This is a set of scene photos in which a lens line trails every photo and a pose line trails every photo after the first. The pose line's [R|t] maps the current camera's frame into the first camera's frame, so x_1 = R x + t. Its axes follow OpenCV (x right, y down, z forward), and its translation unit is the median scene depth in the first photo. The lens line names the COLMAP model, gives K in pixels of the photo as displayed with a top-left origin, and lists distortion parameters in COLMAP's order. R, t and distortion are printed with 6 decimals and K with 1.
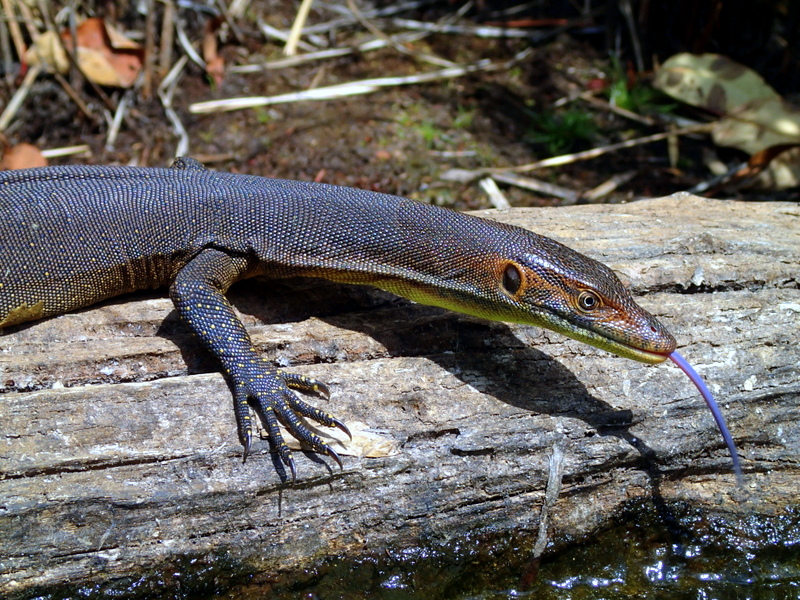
lens RADIAL K [[2467.8, 0, 445.7], [0, 2467.8, 218.8], [0, 0, 1]] dist [0.229034, -2.153259]
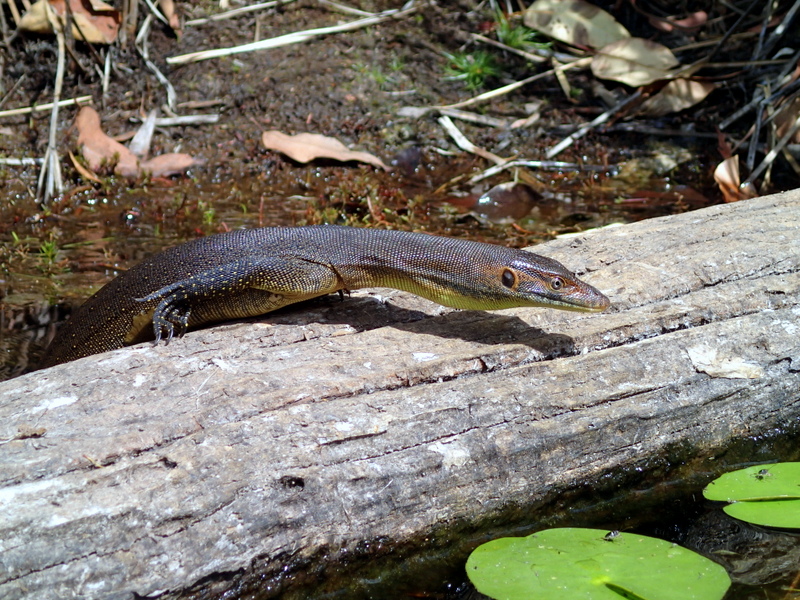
lens RADIAL K [[2467.8, 0, 445.7], [0, 2467.8, 218.8], [0, 0, 1]] dist [0.229034, -2.153259]
pose [[0.977735, -0.053931, 0.202795, -0.234392], [0.037938, 0.995915, 0.081943, -0.065160], [-0.206386, -0.072425, 0.975787, -0.247141]]
